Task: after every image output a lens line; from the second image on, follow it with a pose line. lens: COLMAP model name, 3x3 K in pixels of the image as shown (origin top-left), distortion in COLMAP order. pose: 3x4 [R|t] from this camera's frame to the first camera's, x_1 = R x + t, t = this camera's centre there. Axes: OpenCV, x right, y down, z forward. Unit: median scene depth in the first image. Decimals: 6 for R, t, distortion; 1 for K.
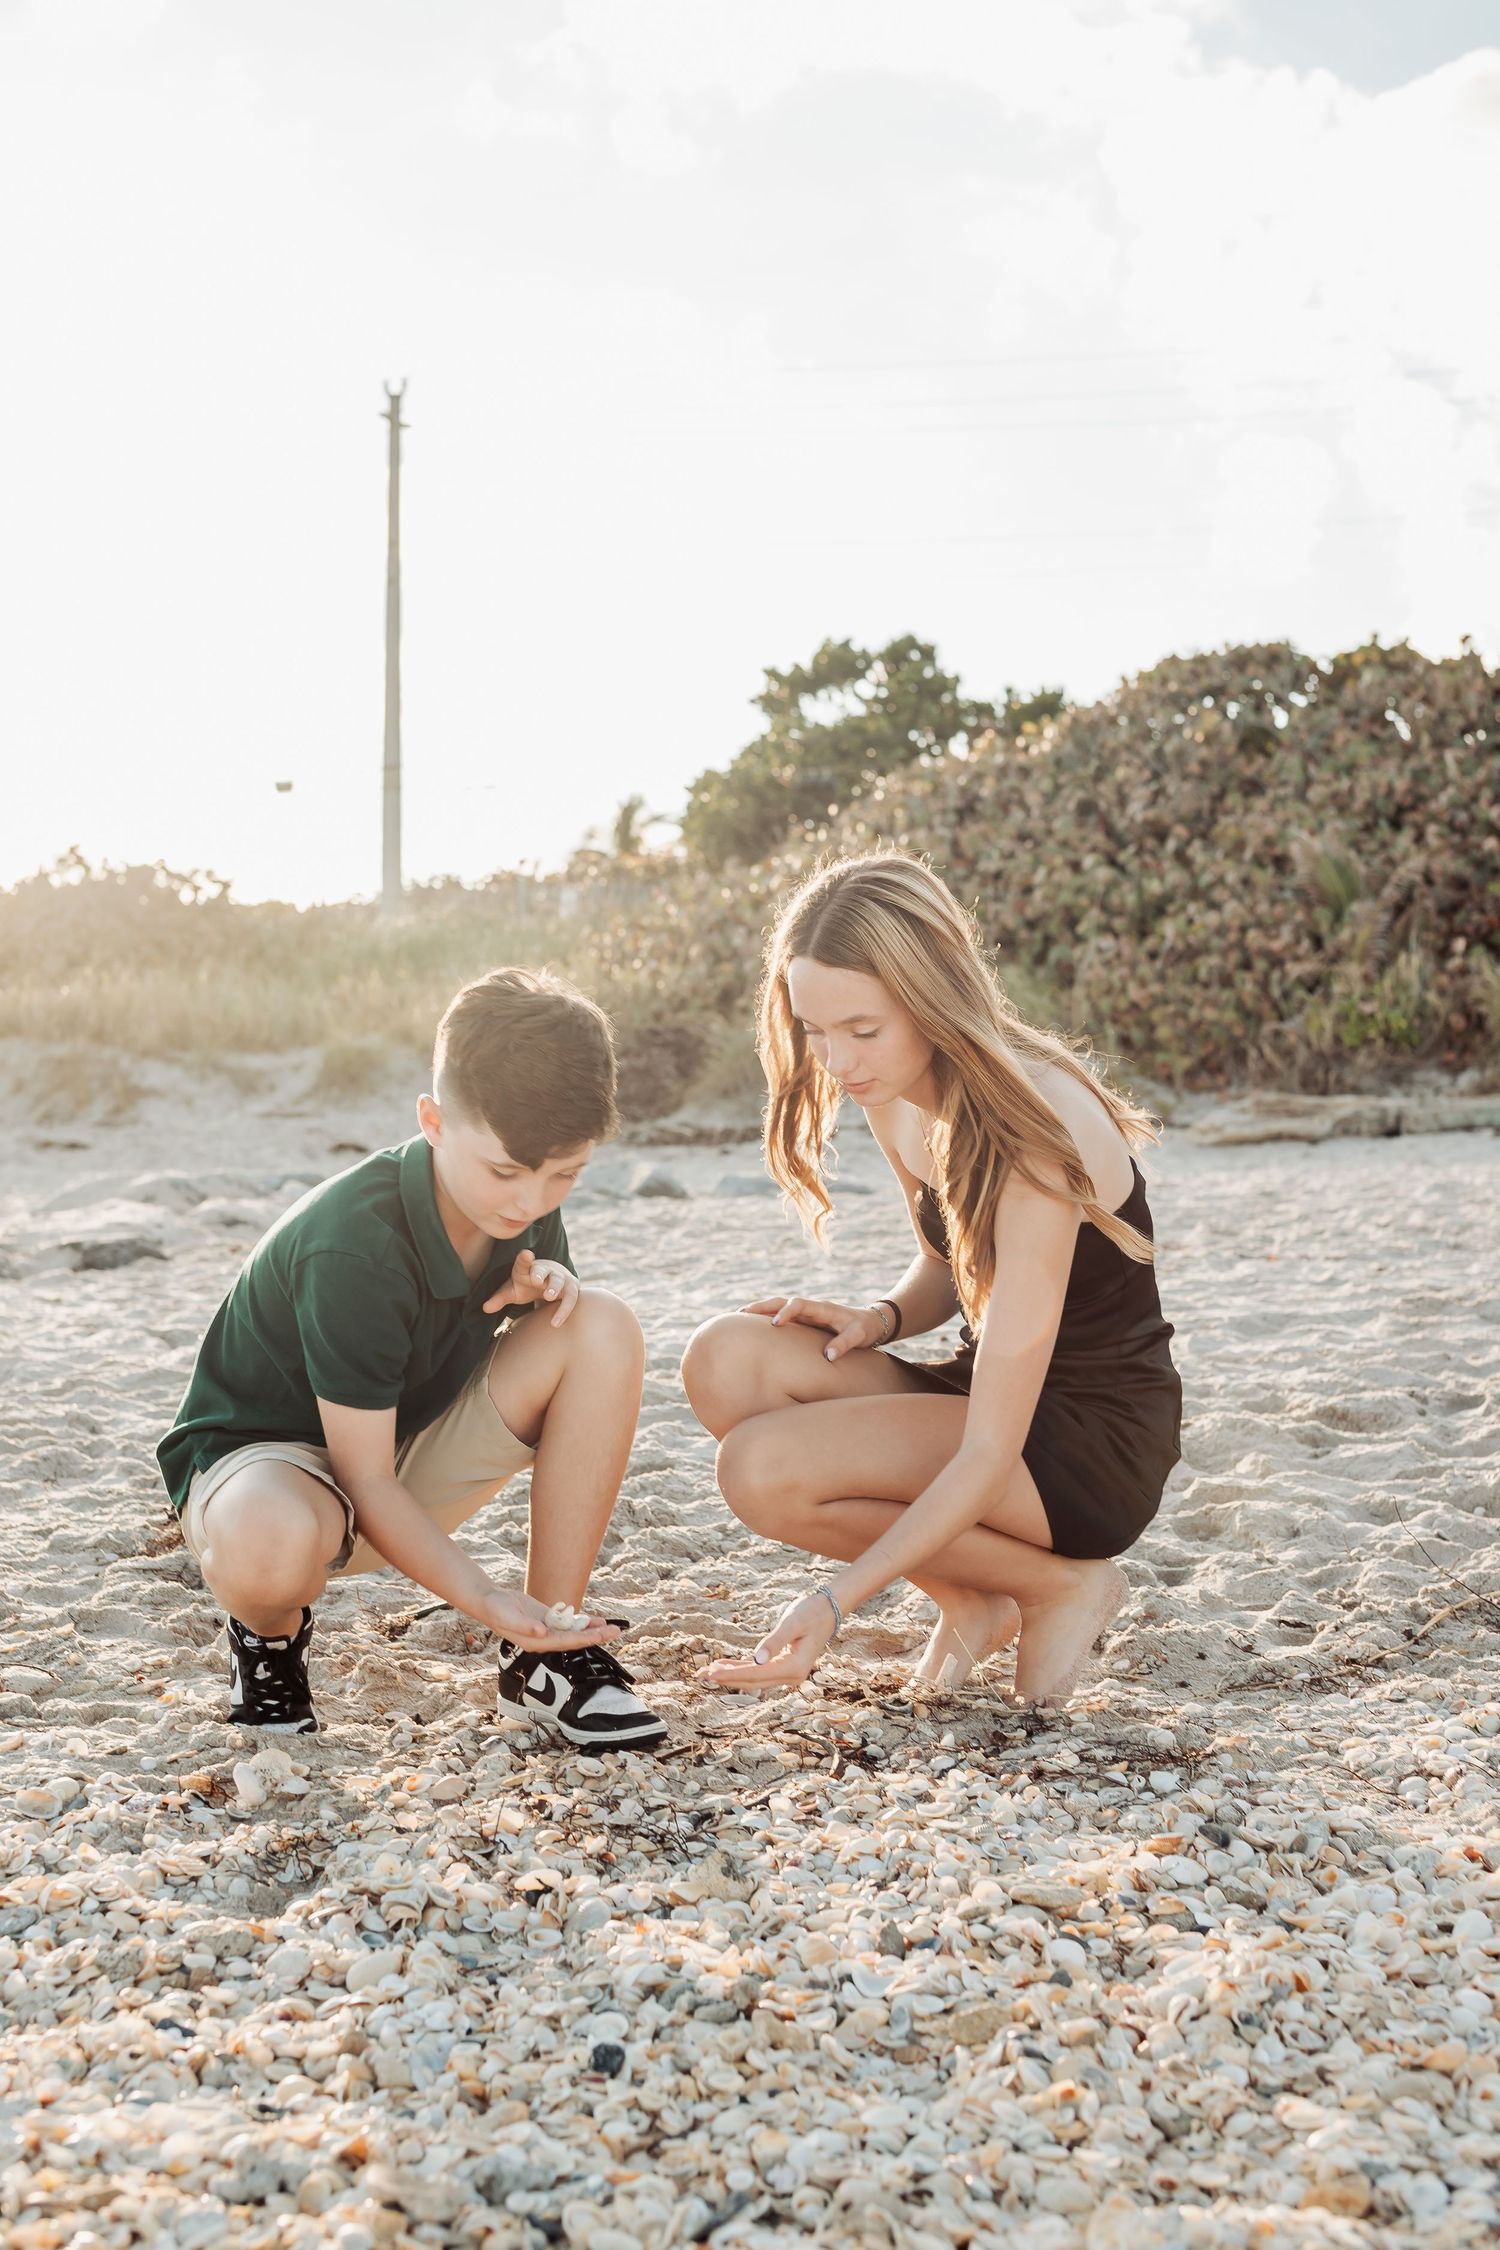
lens RADIAL K [[3259.2, 0, 748.4], [0, 3259.2, 1122.5], [0, 0, 1]] dist [-0.165306, 0.000000]
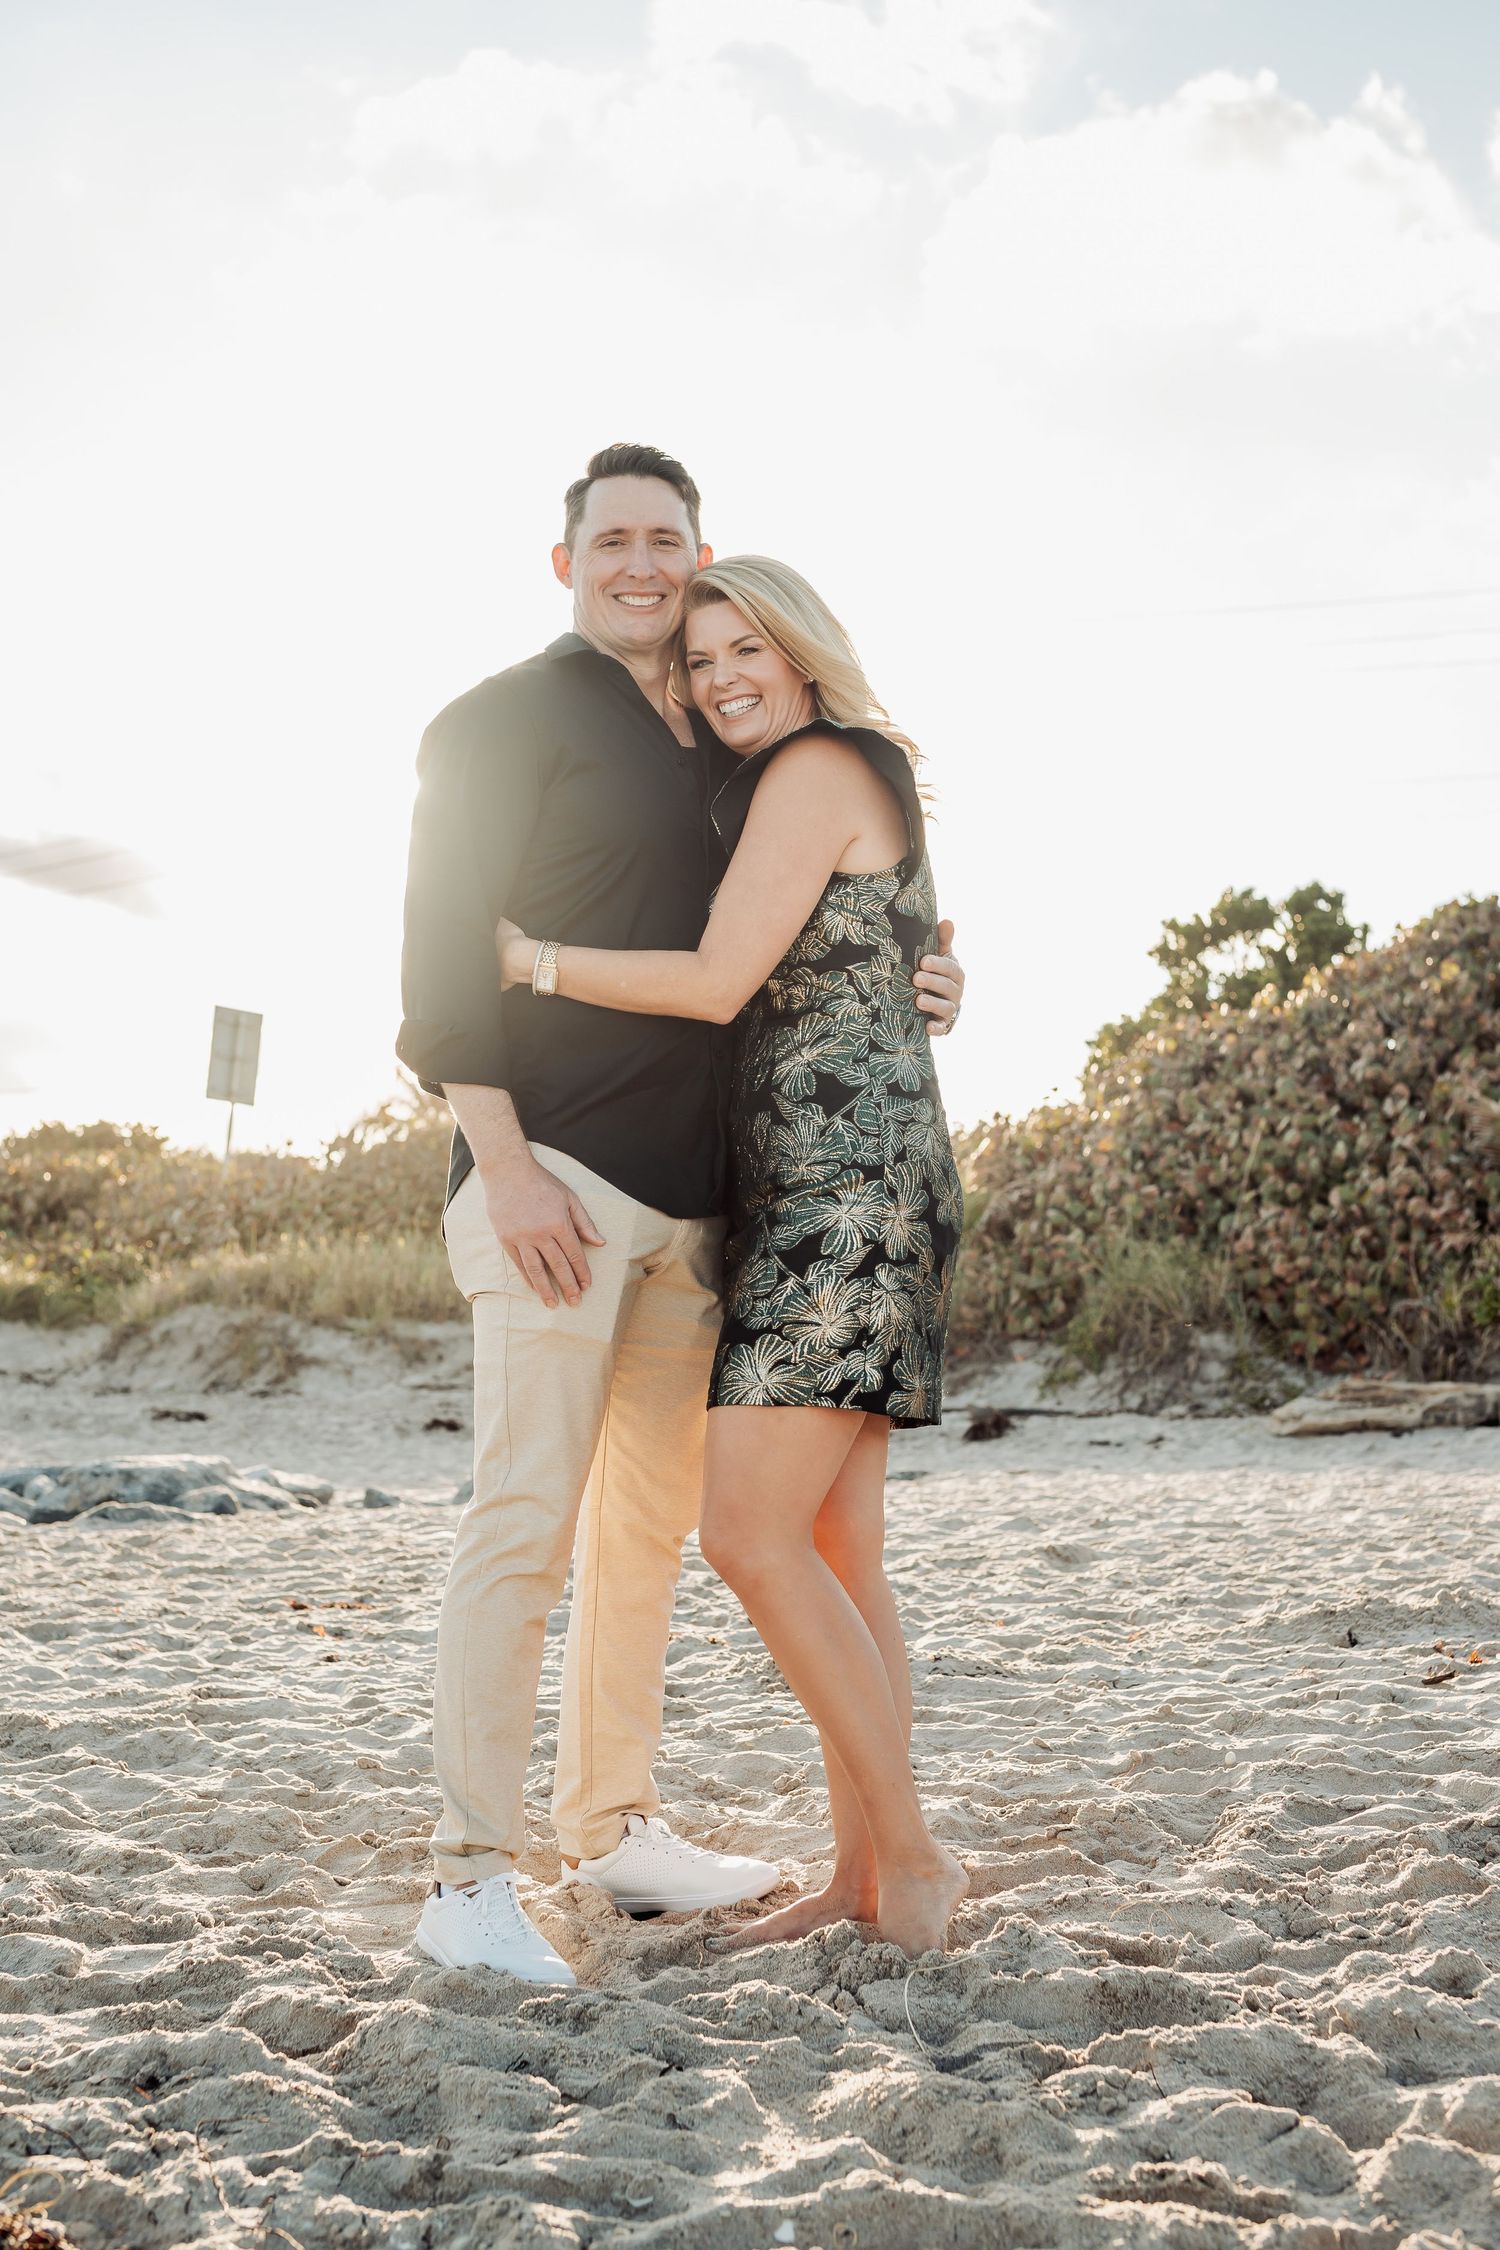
lens RADIAL K [[3259.2, 0, 837.4], [0, 3259.2, 1127.0], [0, 0, 1]] dist [-0.165306, 0.000000]
pose [[0.984668, -0.004324, -0.174384, 0.145855], [-0.008713, 0.997226, -0.073927, -0.009035], [0.174220, 0.074313, 0.981899, 0.056113]]
